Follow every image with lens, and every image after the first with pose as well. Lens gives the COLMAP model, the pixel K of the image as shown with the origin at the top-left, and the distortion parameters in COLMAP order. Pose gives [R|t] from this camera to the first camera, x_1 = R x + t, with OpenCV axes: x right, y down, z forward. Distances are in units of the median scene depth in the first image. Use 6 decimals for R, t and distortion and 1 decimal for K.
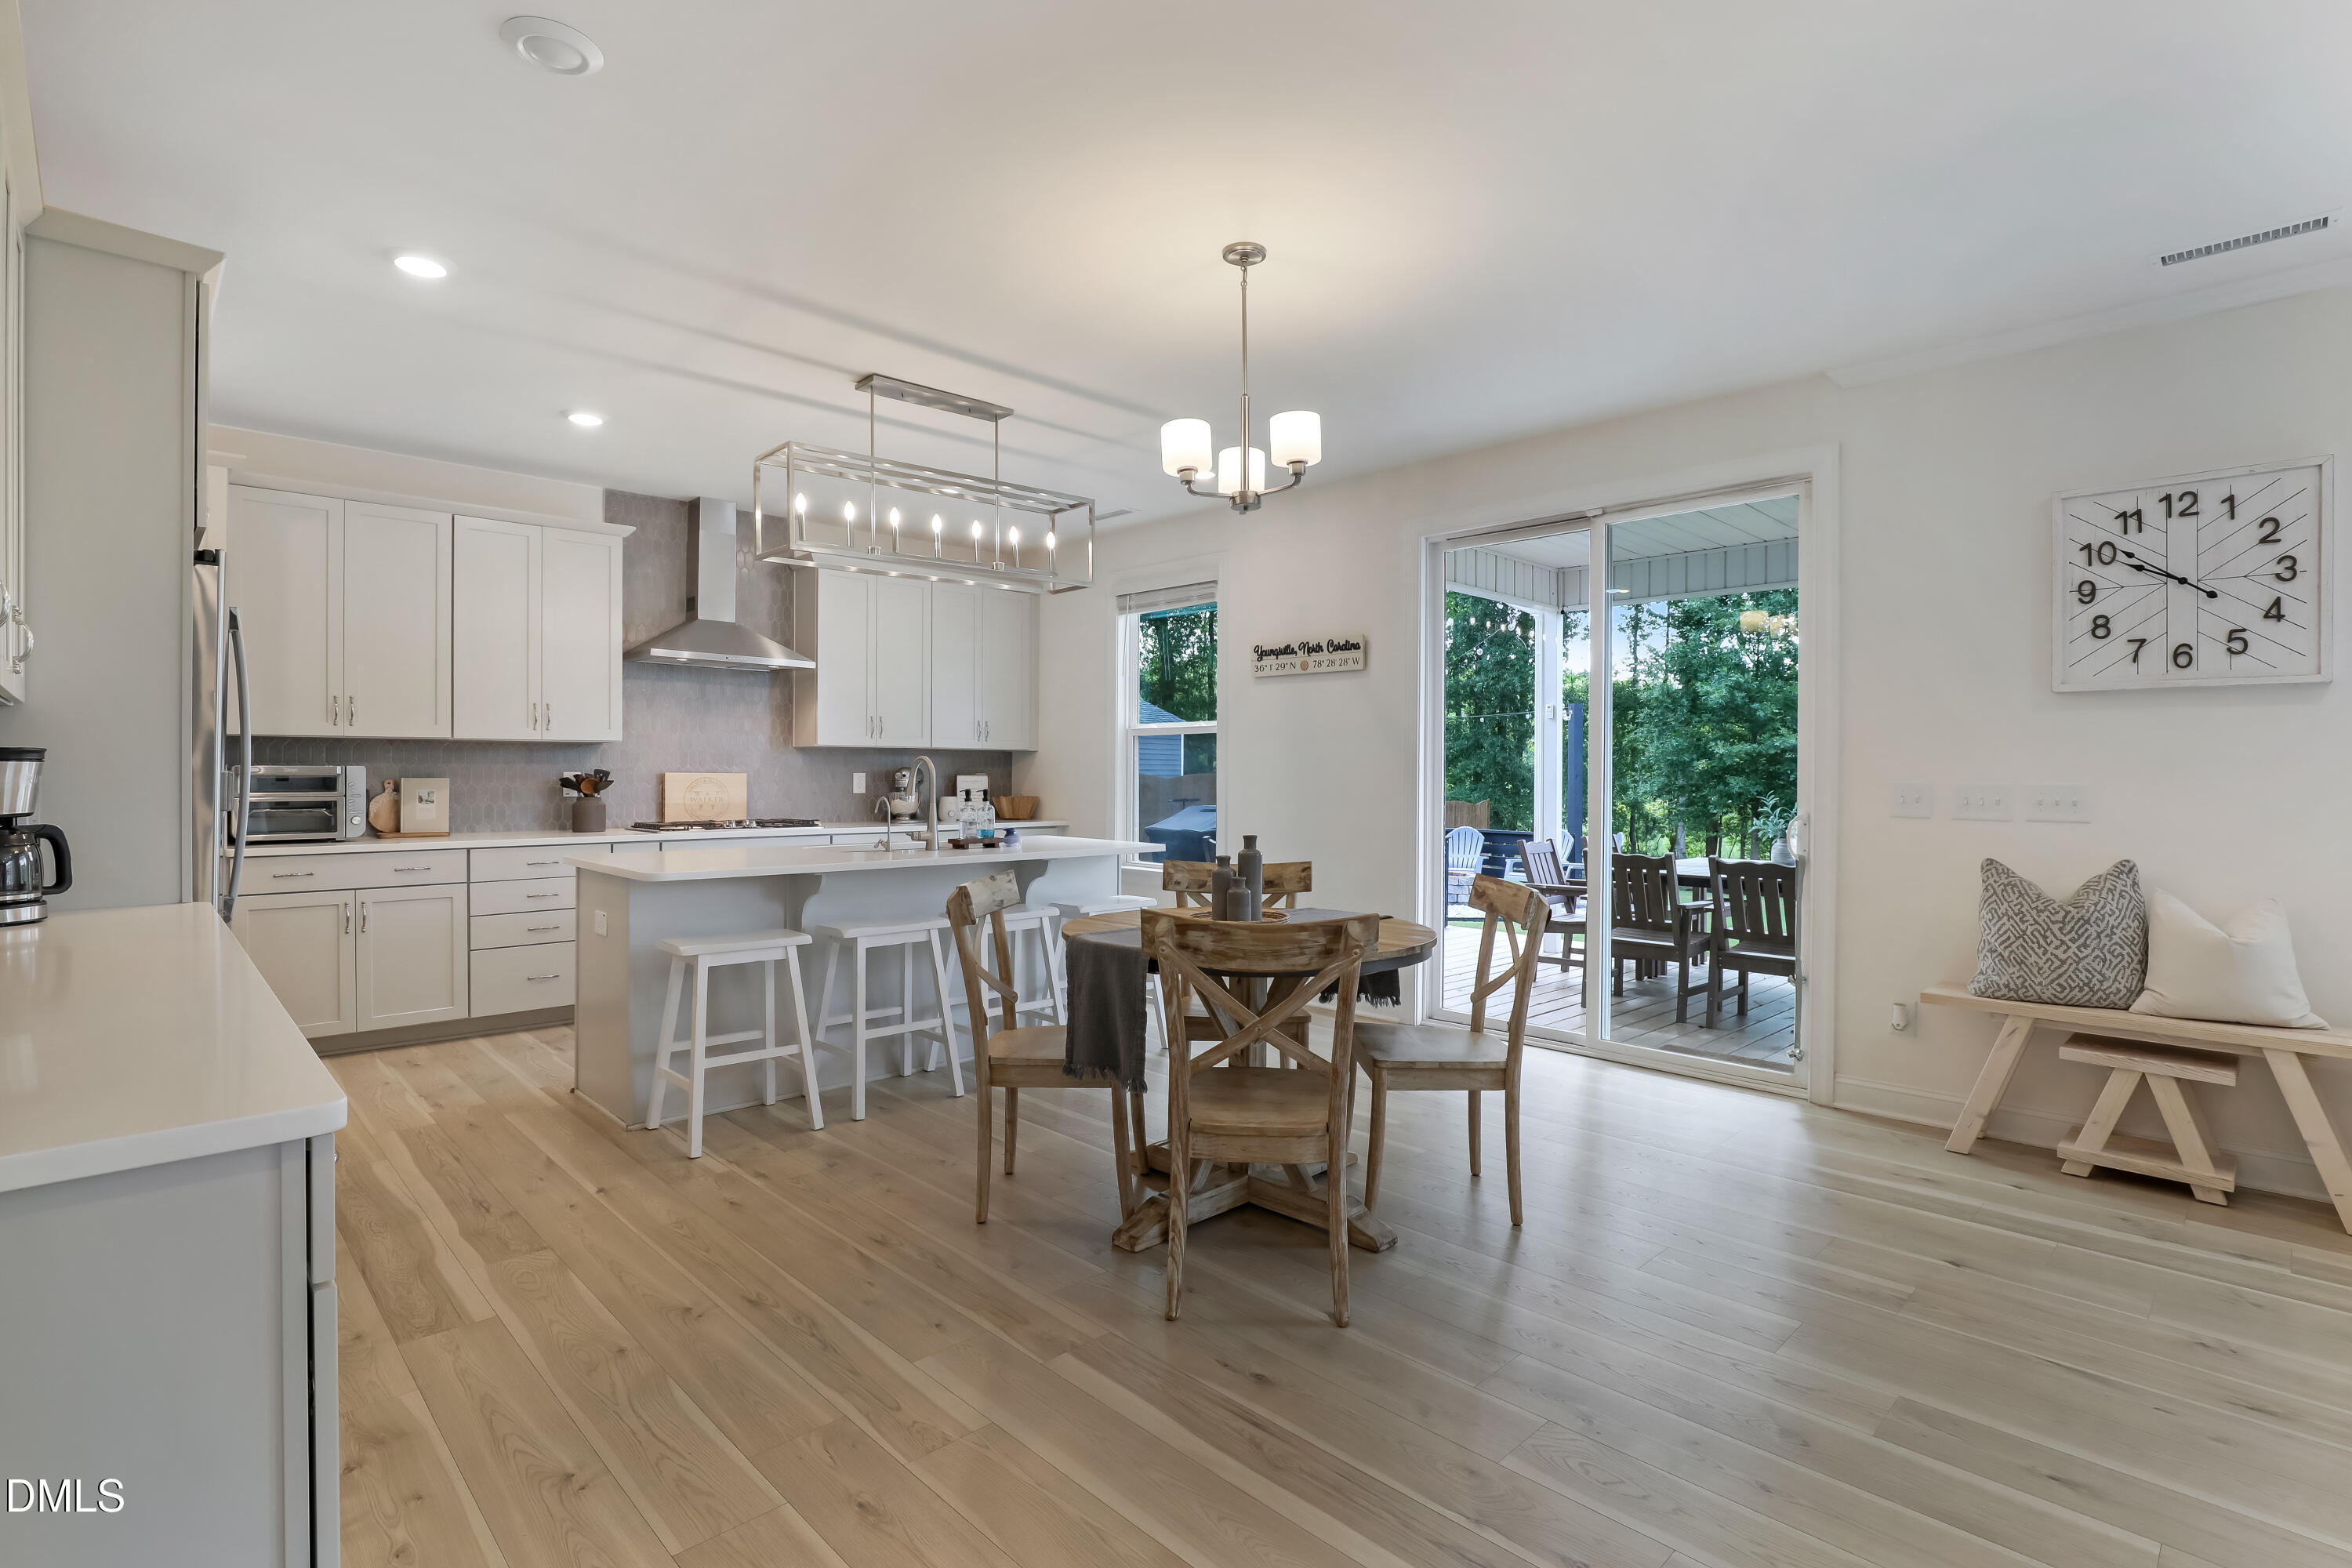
lens RADIAL K [[1119.1, 0, 1189.3], [0, 1119.1, 775.5], [0, 0, 1]] dist [-0.025574, 0.005264]
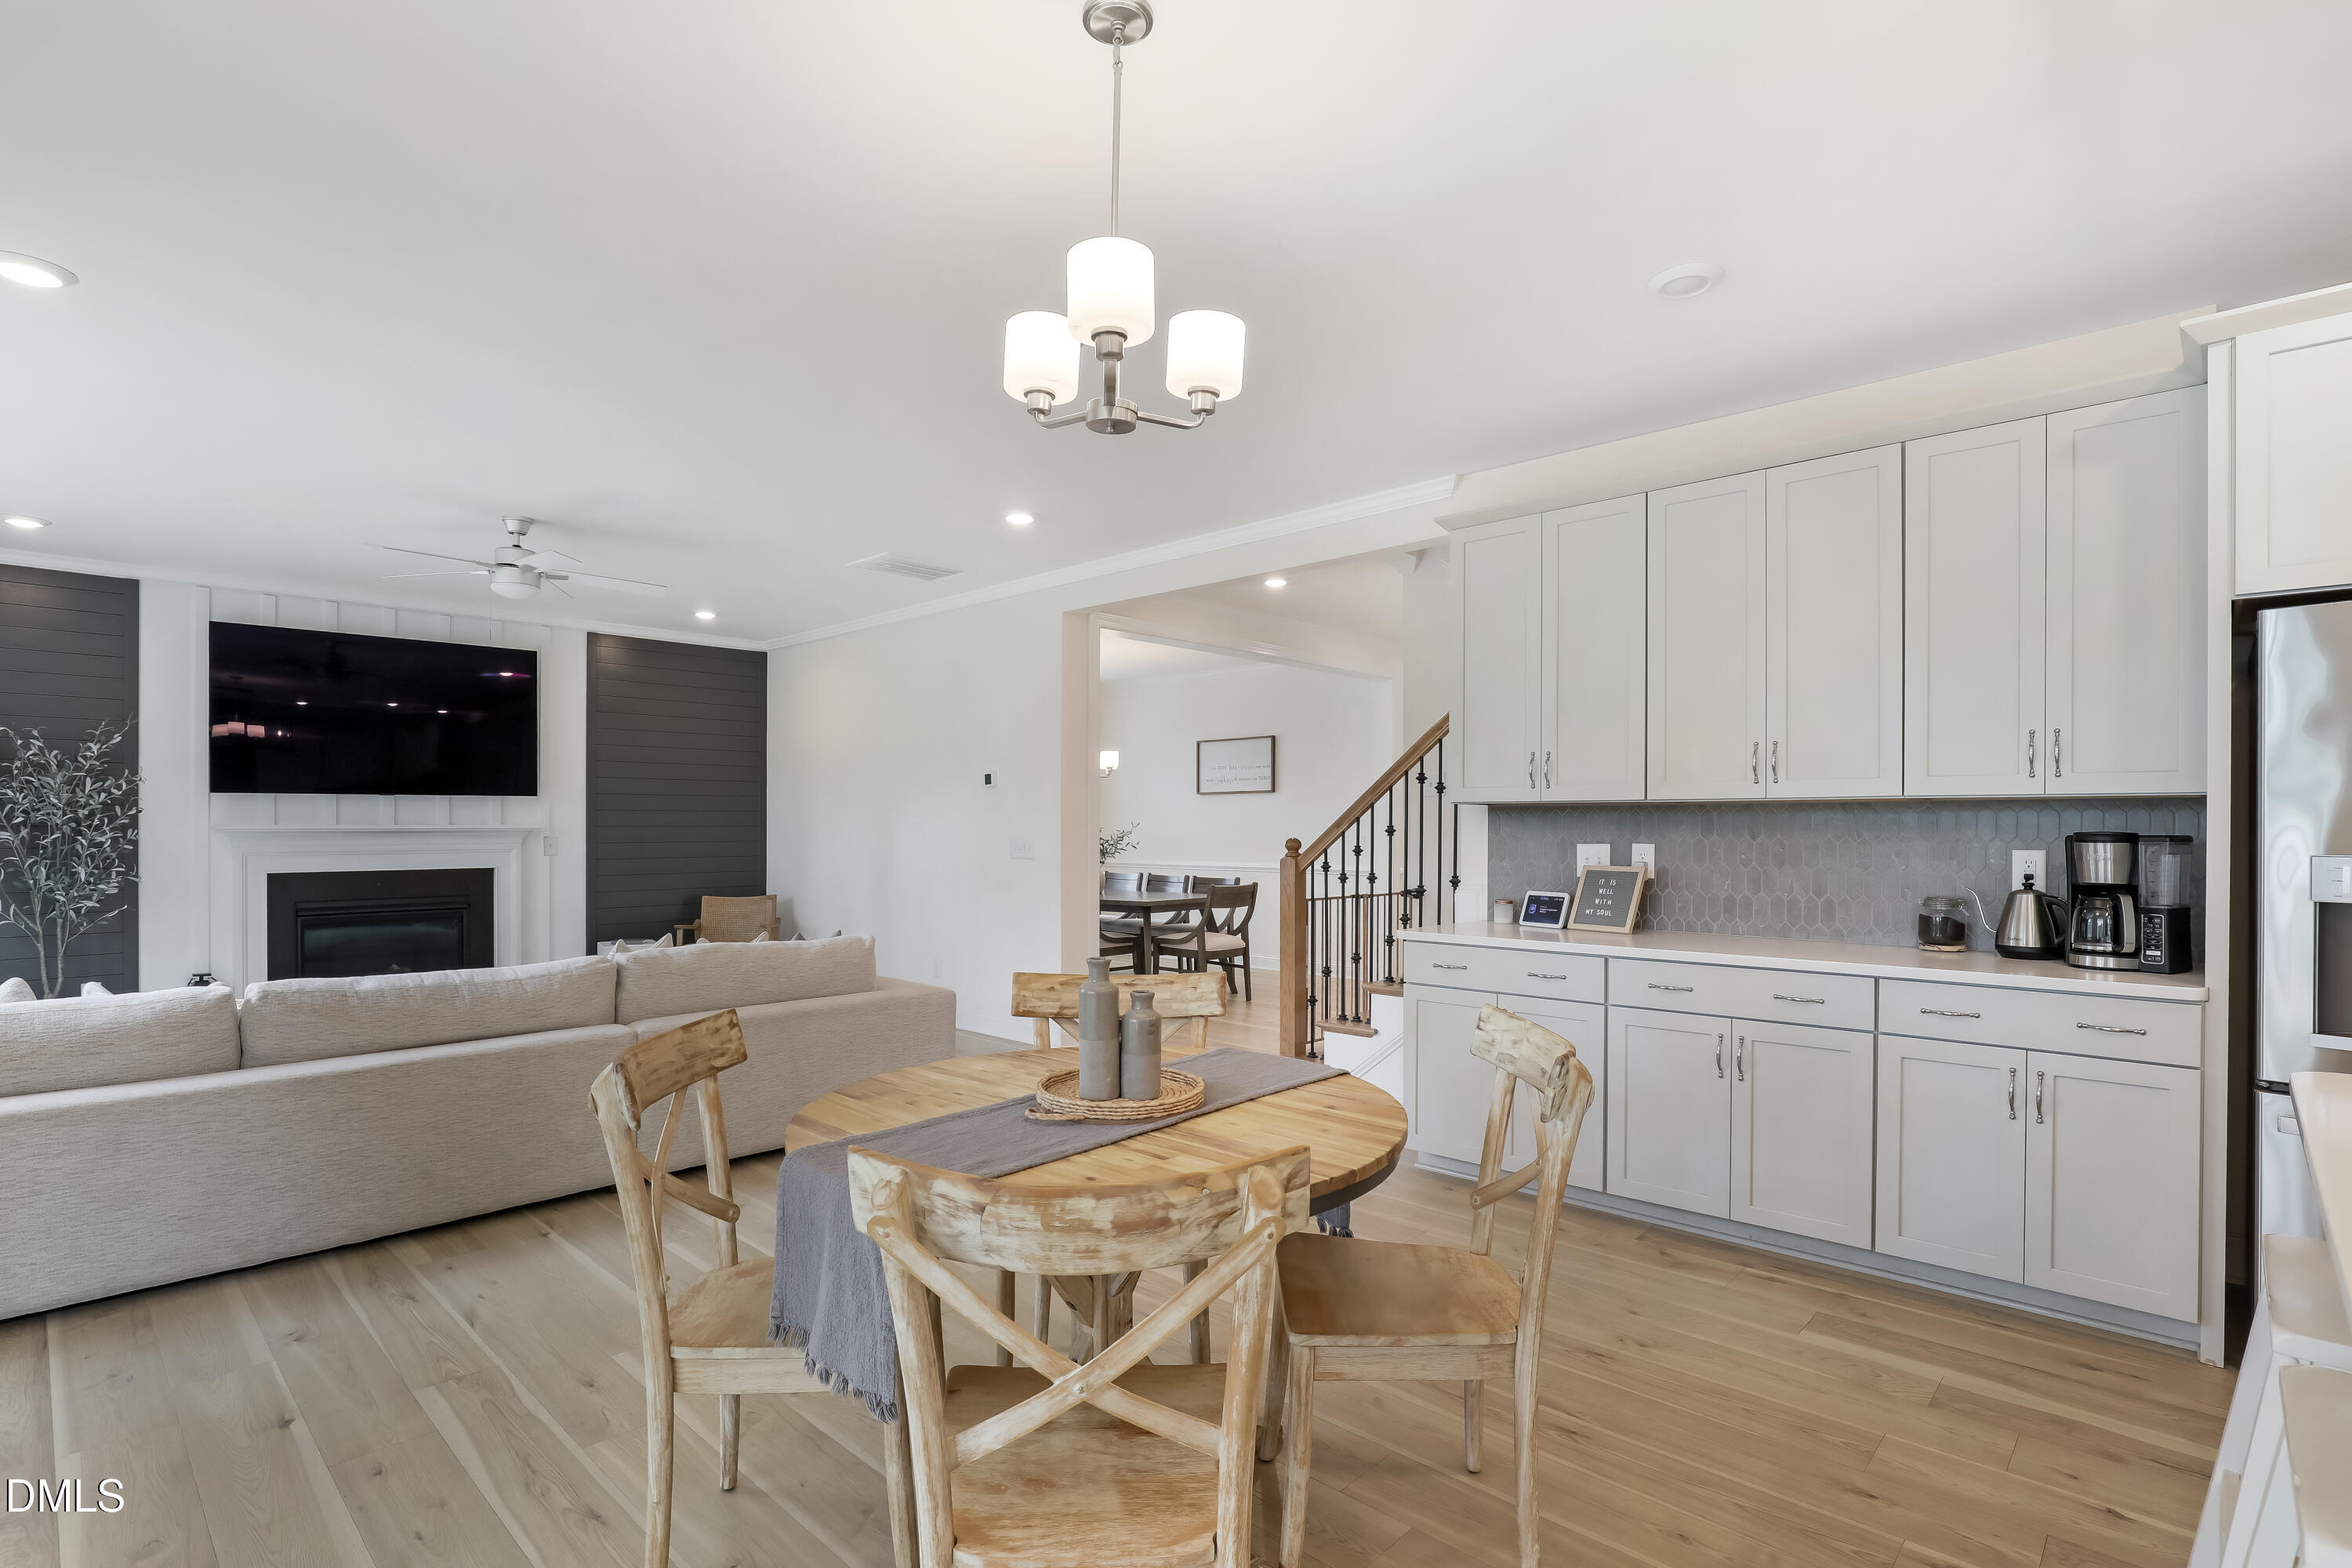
lens RADIAL K [[1115.2, 0, 1188.8], [0, 1115.2, 830.2], [0, 0, 1]] dist [-0.017543, 0.001218]
pose [[-0.999016, -0.005538, -0.044005, 0.020718], [-0.005895, 0.999951, 0.007982, -0.013659], [0.043959, 0.008234, -0.998999, 0.990725]]
